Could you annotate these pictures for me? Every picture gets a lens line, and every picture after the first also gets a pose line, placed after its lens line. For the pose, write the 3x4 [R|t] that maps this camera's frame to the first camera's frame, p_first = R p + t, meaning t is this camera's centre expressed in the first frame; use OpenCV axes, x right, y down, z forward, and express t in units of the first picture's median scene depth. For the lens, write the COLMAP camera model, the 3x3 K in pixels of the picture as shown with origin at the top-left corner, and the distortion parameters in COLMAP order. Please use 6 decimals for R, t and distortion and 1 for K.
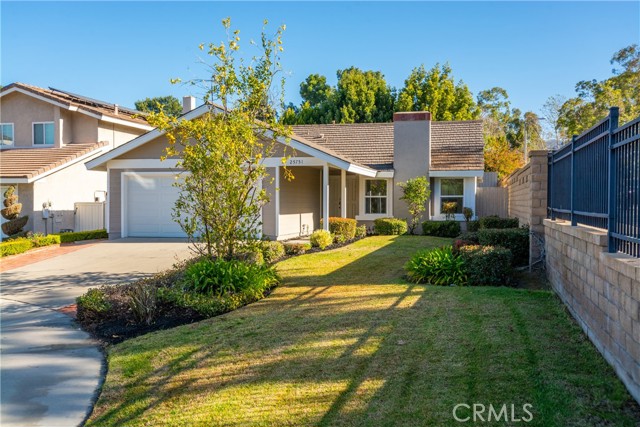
lens RADIAL K [[656.5, 0, 320.0], [0, 656.5, 213.5], [0, 0, 1]] dist [-0.012948, -0.030650]
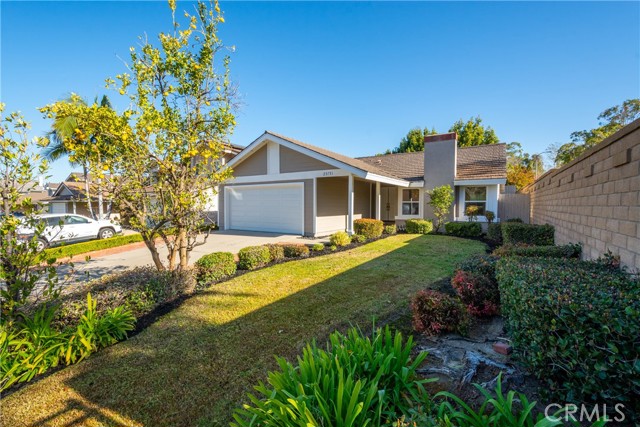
lens RADIAL K [[285.8, 0, 318.0], [0, 285.8, 213.7], [0, 0, 1]] dist [0.018395, -0.009873]
pose [[0.945968, 0.009189, -0.324129, 0.098687], [-0.005272, 0.999902, 0.012961, -0.008881], [0.324216, -0.010552, 0.945924, 0.404931]]
